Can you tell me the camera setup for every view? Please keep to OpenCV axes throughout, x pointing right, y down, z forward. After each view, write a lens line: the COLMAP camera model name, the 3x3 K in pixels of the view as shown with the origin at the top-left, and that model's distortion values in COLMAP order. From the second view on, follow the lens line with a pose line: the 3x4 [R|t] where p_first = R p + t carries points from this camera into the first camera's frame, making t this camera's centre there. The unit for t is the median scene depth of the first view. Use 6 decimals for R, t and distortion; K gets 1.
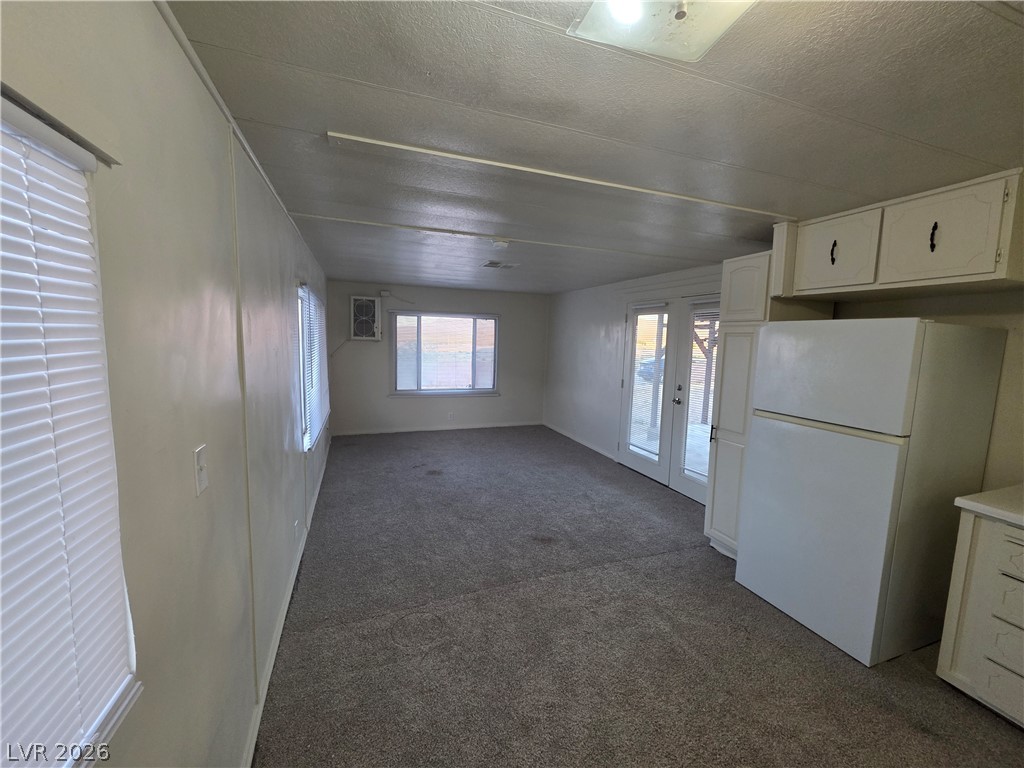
lens RADIAL K [[408.7, 0, 517.2], [0, 408.7, 384.6], [0, 0, 1]] dist [-0.012498, 0.001350]
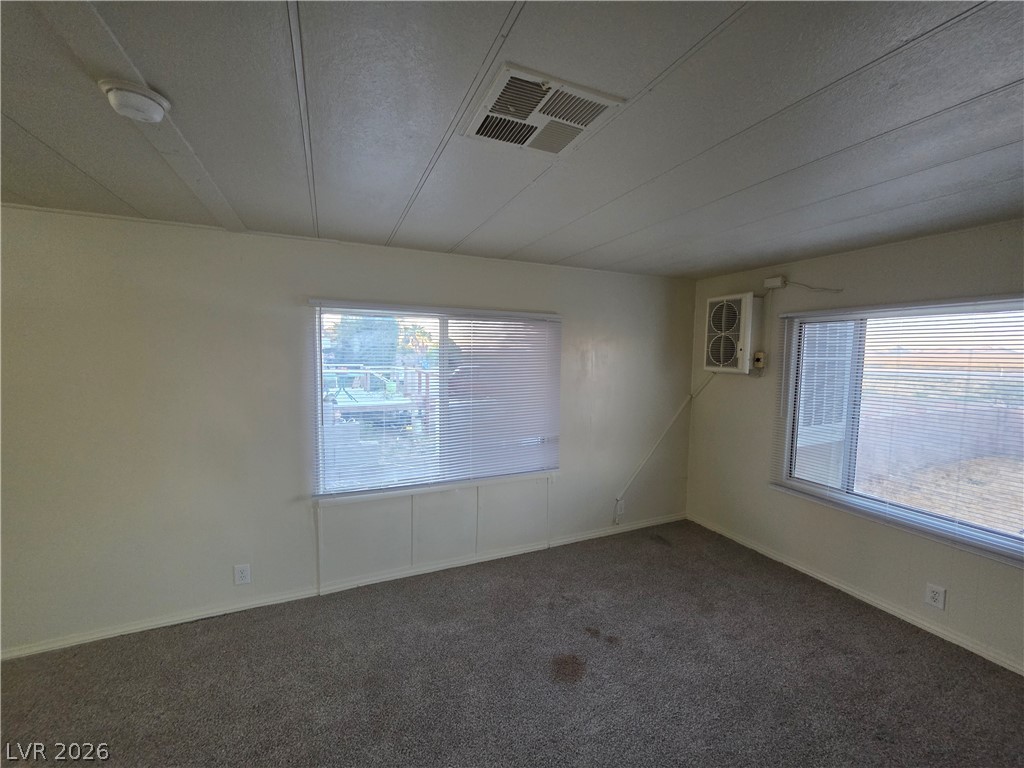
lens RADIAL K [[408.7, 0, 514.5], [0, 408.7, 384.0], [0, 0, 1]] dist [-0.012498, 0.001350]
pose [[0.050513, 0.044611, -0.997727, 0.162350], [-0.126482, 0.991244, 0.037918, -0.072729], [0.990682, 0.124279, 0.055713, 0.636235]]
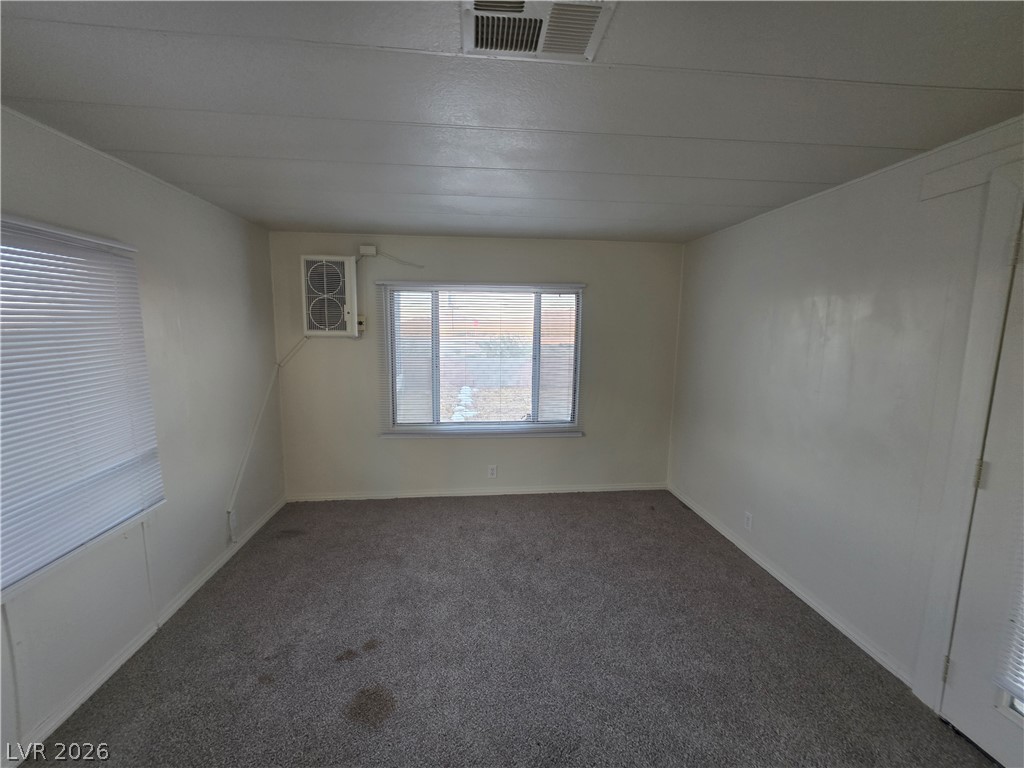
lens RADIAL K [[408.7, 0, 512.7], [0, 408.7, 379.1], [0, 0, 1]] dist [-0.012498, 0.001350]
pose [[0.966272, 0.012417, -0.257223, 0.004345], [-0.011339, 0.999920, 0.005674, -0.053808], [0.257273, -0.002565, 0.966335, 0.498405]]
